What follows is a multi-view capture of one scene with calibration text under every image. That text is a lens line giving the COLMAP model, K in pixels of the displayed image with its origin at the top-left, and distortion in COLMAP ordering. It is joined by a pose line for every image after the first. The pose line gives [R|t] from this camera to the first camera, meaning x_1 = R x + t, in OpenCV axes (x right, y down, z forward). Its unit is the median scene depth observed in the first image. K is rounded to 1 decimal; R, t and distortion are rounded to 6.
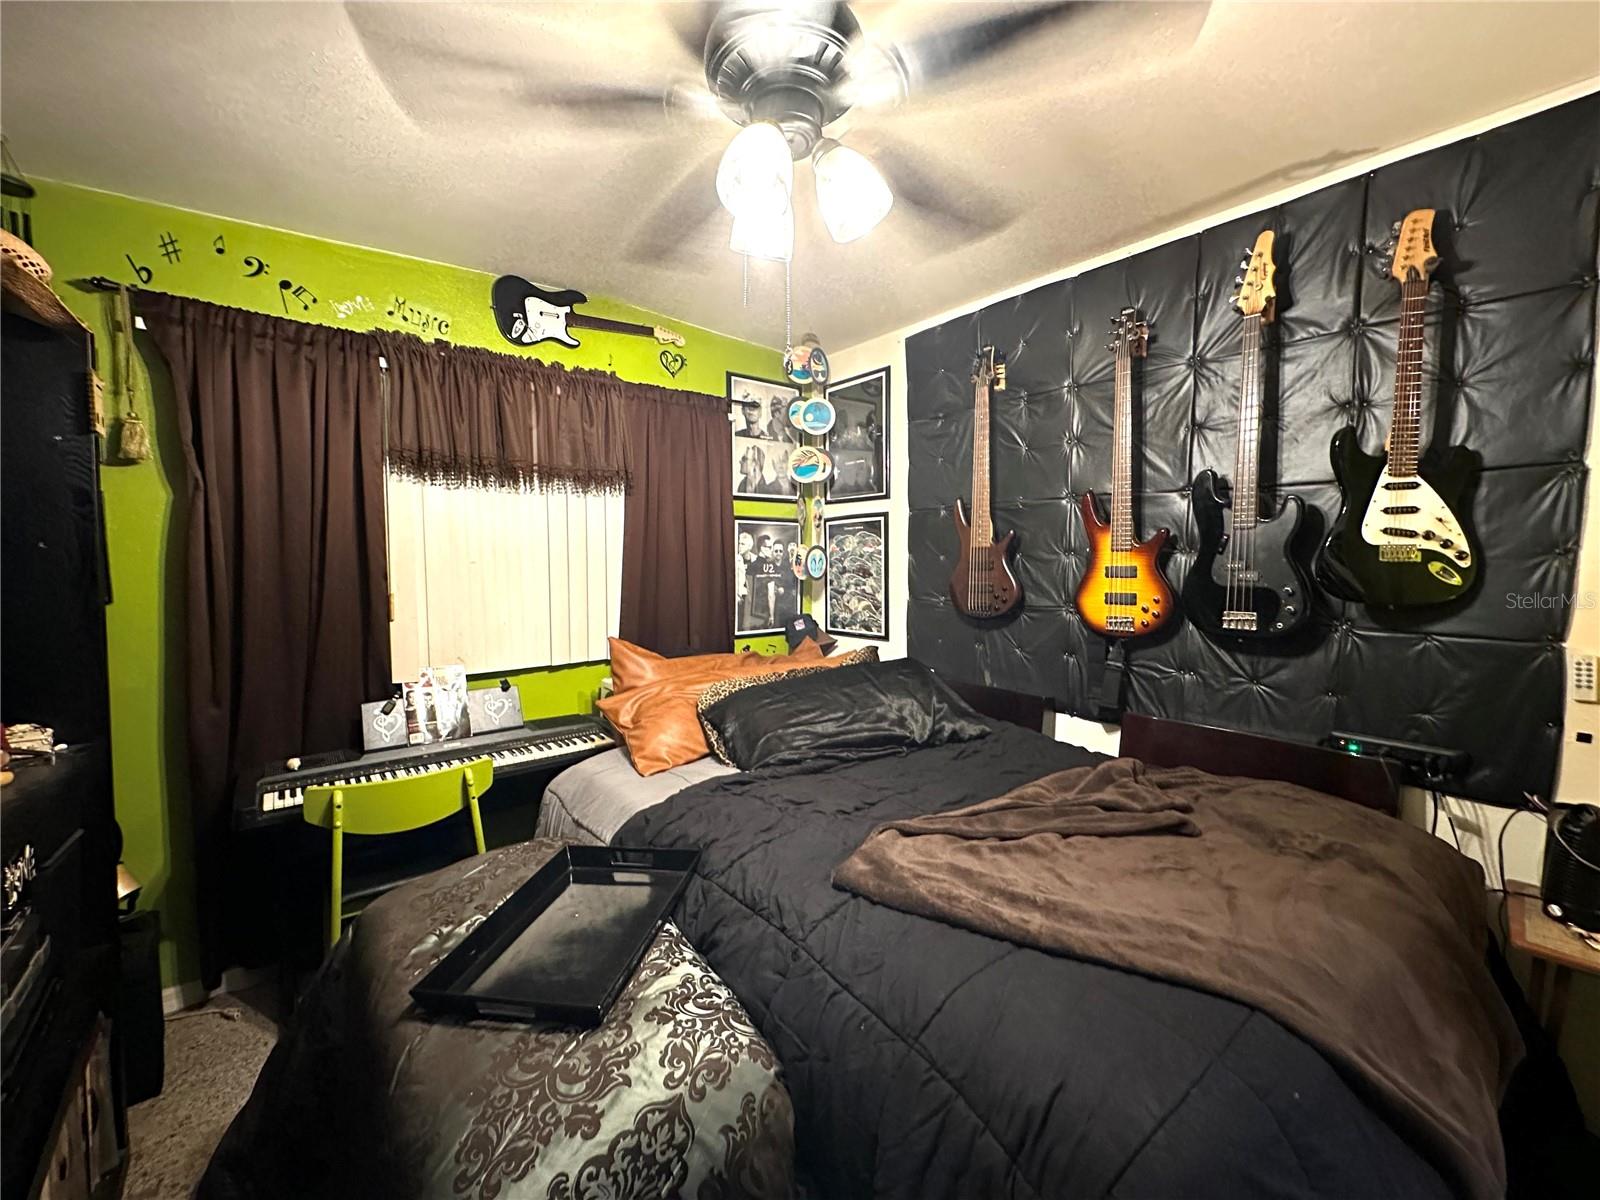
lens RADIAL K [[659.4, 0, 783.4], [0, 659.4, 597.5], [0, 0, 1]] dist [-0.001703, 0.000087]
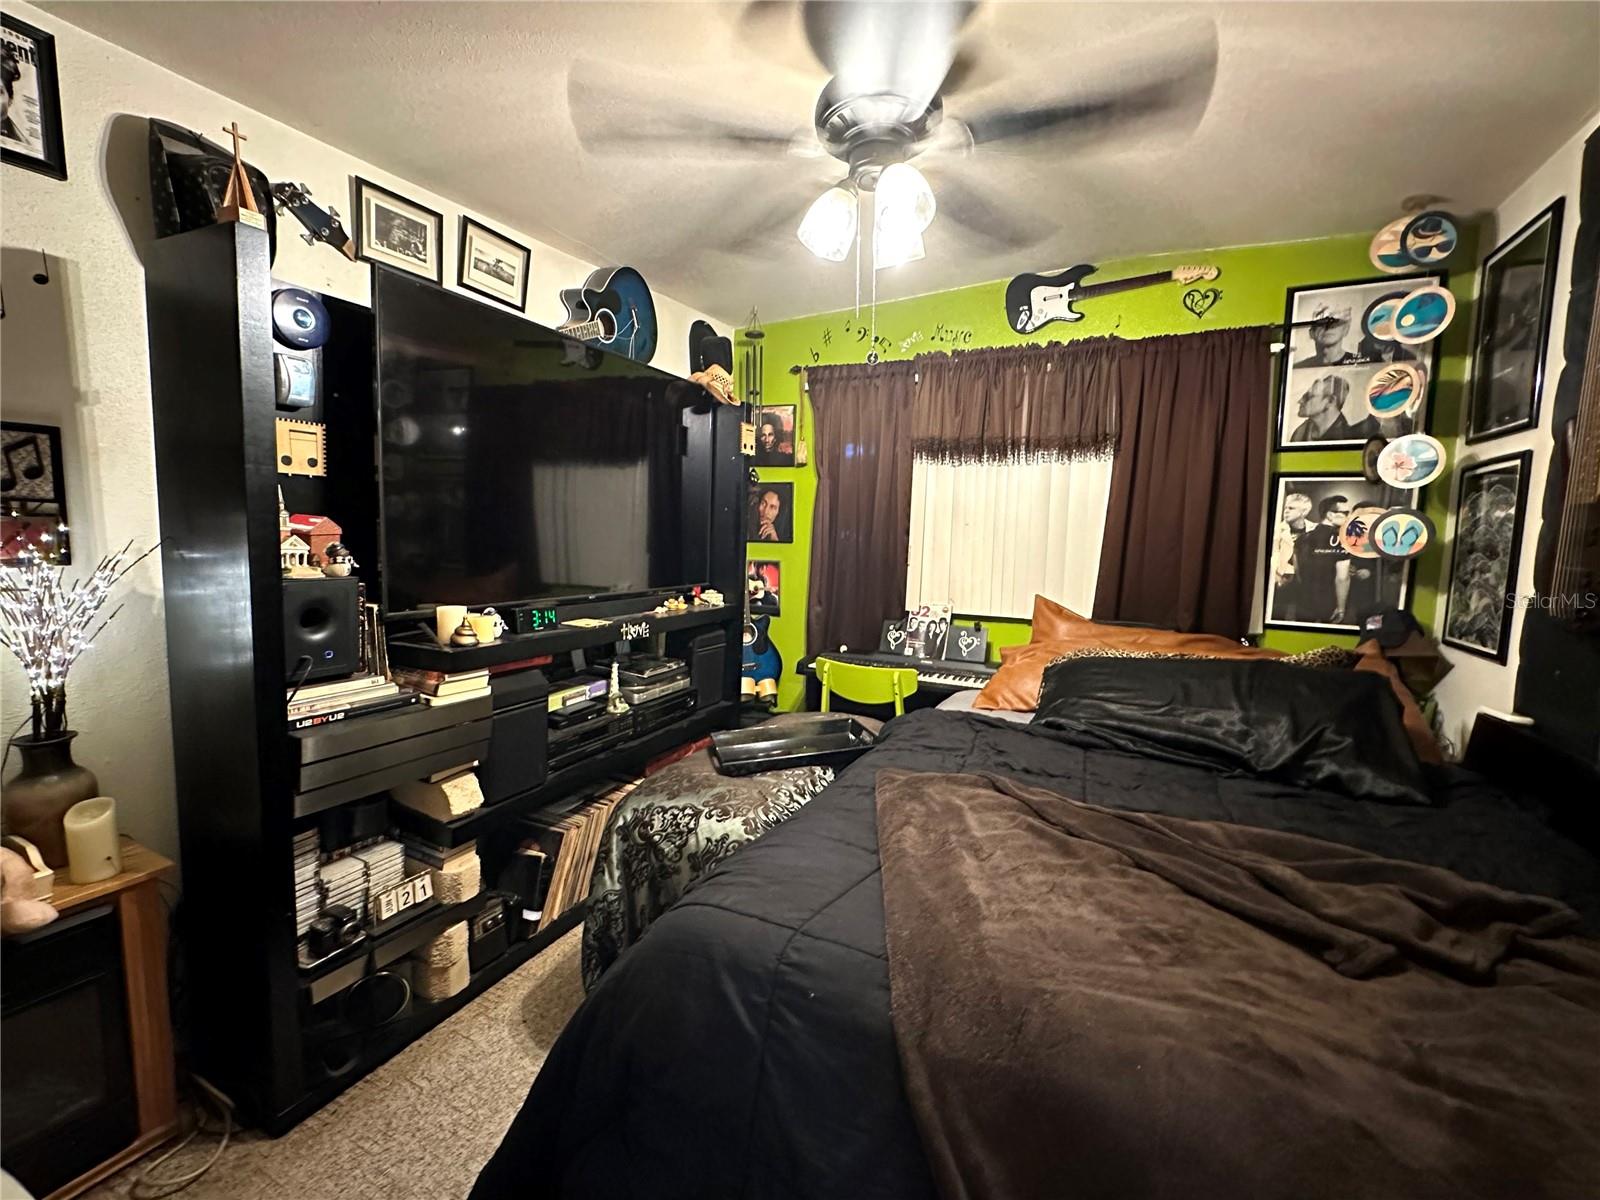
lens RADIAL K [[692.3, 0, 774.6], [0, 692.3, 598.8], [0, 0, 1]] dist [-0.001620, 0.000093]
pose [[0.380280, 0.105211, -0.918868, 0.490914], [-0.079176, 0.993565, 0.080996, 0.007037], [0.921476, 0.041952, 0.386163, 0.135461]]
